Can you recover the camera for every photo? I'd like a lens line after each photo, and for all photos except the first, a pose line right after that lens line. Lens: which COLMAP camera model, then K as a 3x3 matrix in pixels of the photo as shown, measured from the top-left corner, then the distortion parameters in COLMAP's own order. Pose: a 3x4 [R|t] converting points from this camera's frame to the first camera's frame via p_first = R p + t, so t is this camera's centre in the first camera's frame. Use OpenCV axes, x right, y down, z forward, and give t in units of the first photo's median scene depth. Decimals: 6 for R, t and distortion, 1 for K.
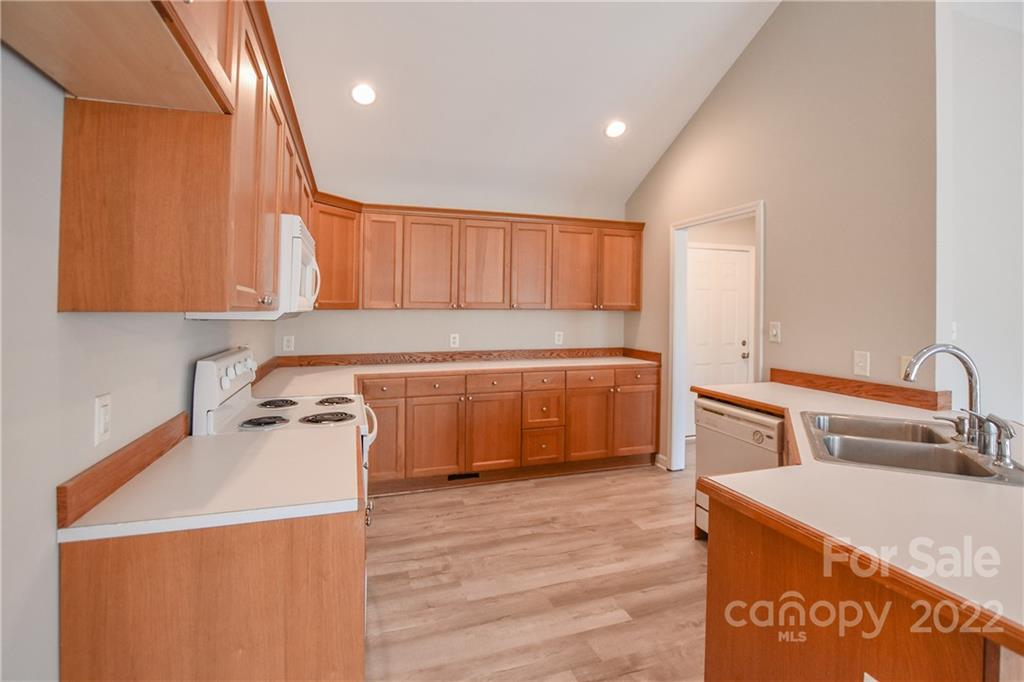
lens RADIAL K [[469.4, 0, 510.9], [0, 469.4, 309.0], [0, 0, 1]] dist [-0.002436, -0.000050]
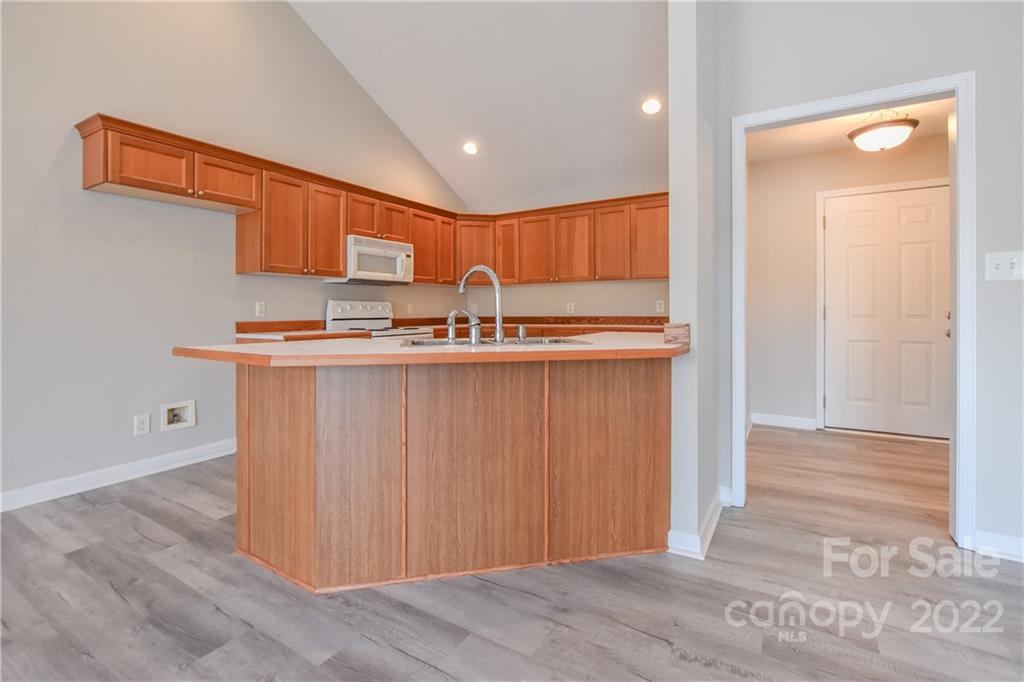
lens RADIAL K [[469.4, 0, 510.9], [0, 469.4, 309.0], [0, 0, 1]] dist [-0.002436, -0.000050]
pose [[0.649615, -0.009535, -0.760203, 0.805490], [0.009449, 0.999945, -0.004468, 0.079906], [0.760204, -0.004280, 0.649670, 0.050563]]
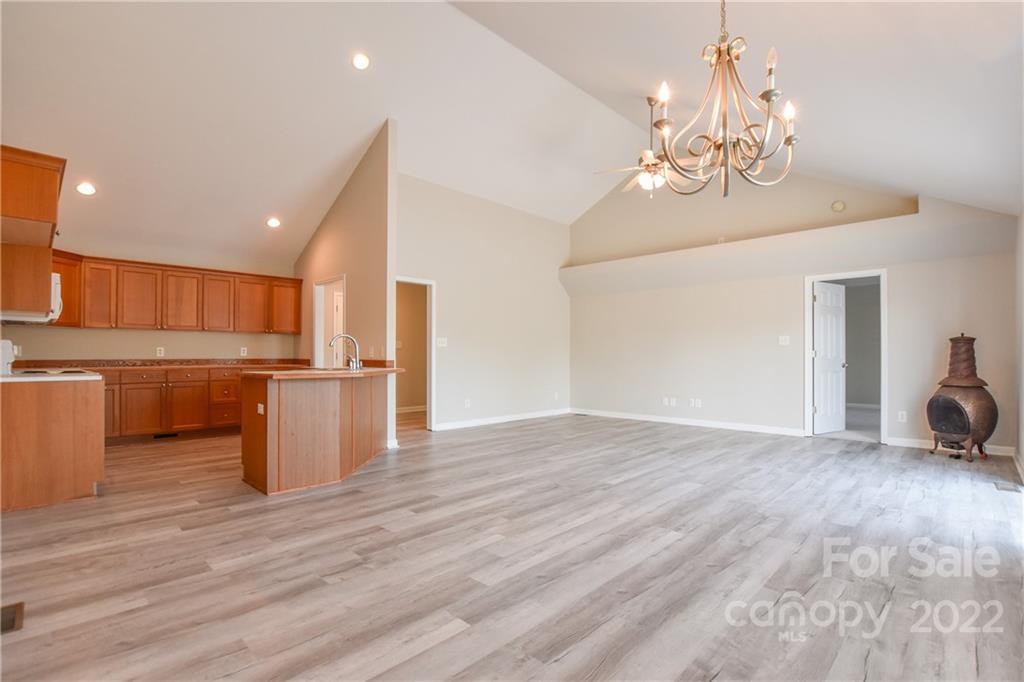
lens RADIAL K [[487.7, 0, 507.9], [0, 487.7, 355.6], [0, 0, 1]] dist [-0.014115, -0.000311]
pose [[0.889312, -0.003145, 0.457291, 0.167555], [-0.000777, 0.999965, 0.008389, 0.070464], [-0.457301, -0.007816, 0.889278, -0.908575]]
